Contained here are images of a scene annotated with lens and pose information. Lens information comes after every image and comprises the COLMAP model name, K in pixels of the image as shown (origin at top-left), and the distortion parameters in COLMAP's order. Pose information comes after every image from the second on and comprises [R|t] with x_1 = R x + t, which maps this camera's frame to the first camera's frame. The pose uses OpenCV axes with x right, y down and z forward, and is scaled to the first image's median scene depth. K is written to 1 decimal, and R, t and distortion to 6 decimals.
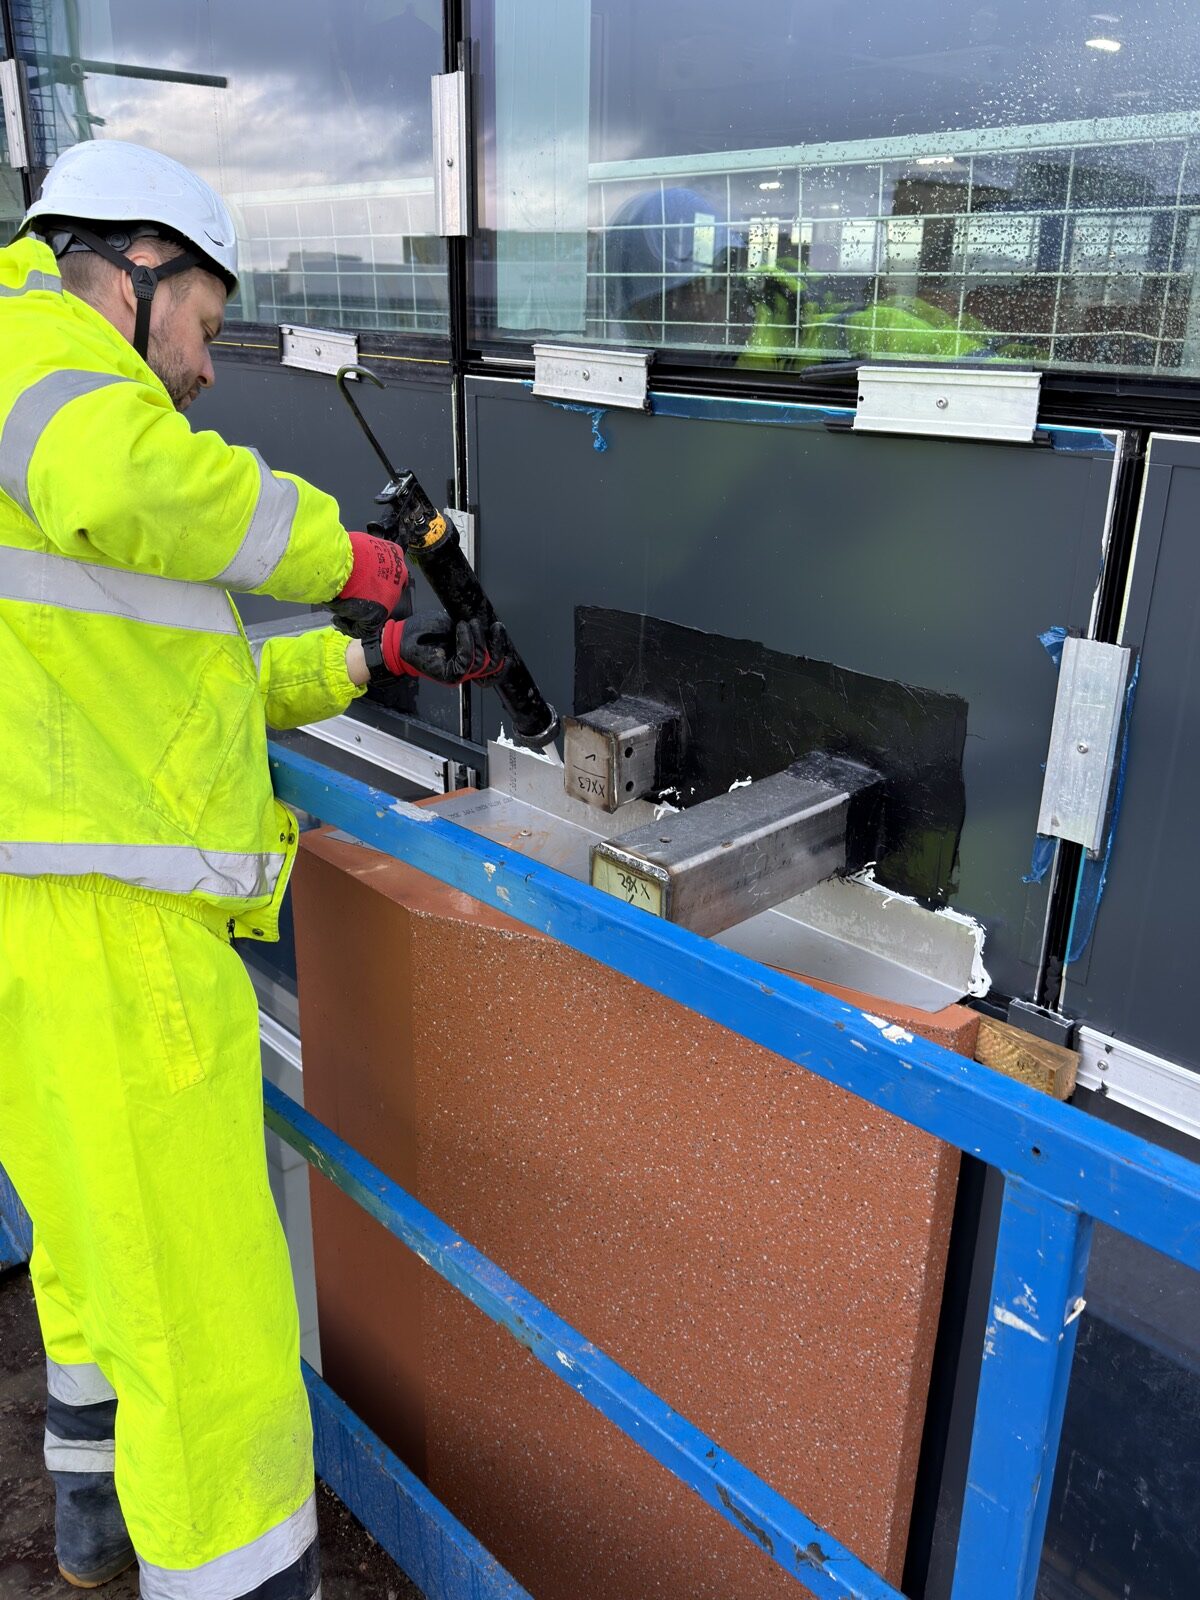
lens RADIAL K [[1300.0, 0, 597.8], [0, 1300.0, 790.4], [0, 0, 1]] dist [0.162001, -0.193279]
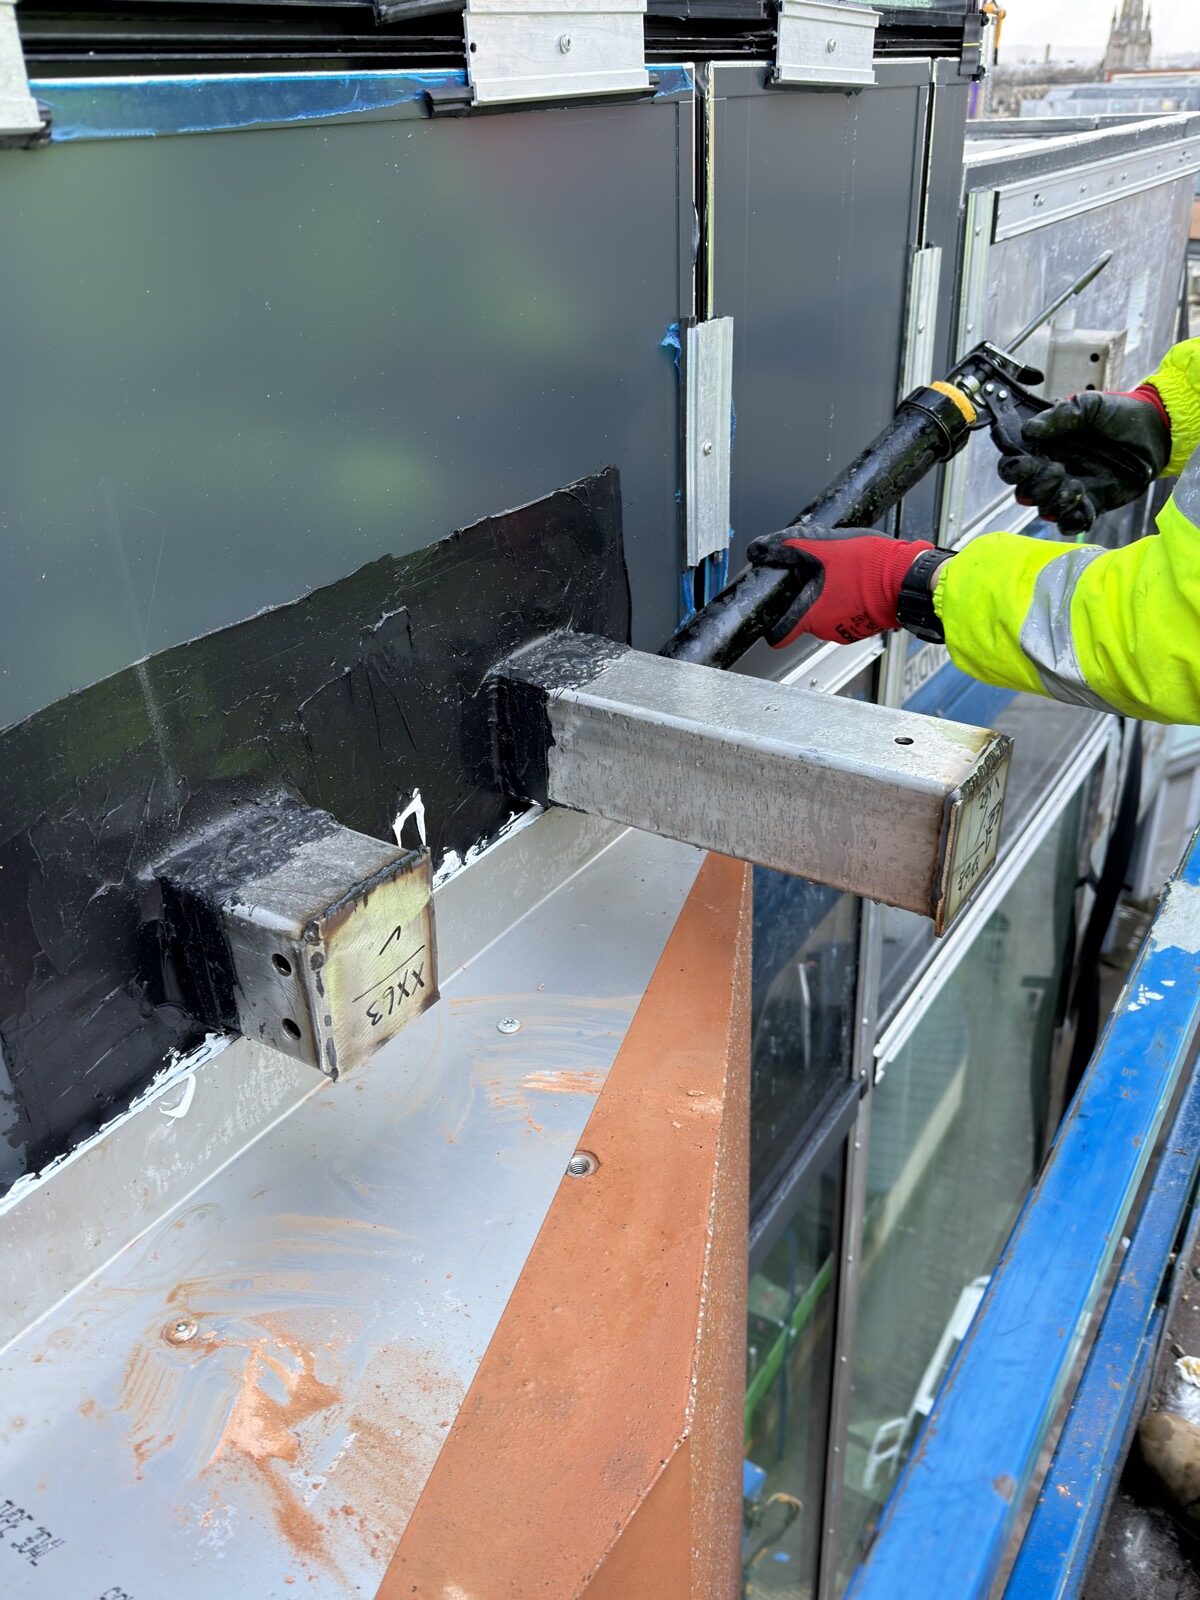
lens RADIAL K [[1300.0, 0, 597.8], [0, 1300.0, 790.4], [0, 0, 1]] dist [0.162001, -0.193279]
pose [[-0.226093, -0.462785, 0.857154, -0.477575], [0.389278, 0.763695, 0.515007, -0.330148], [-0.892941, 0.450111, 0.007485, 1.094658]]
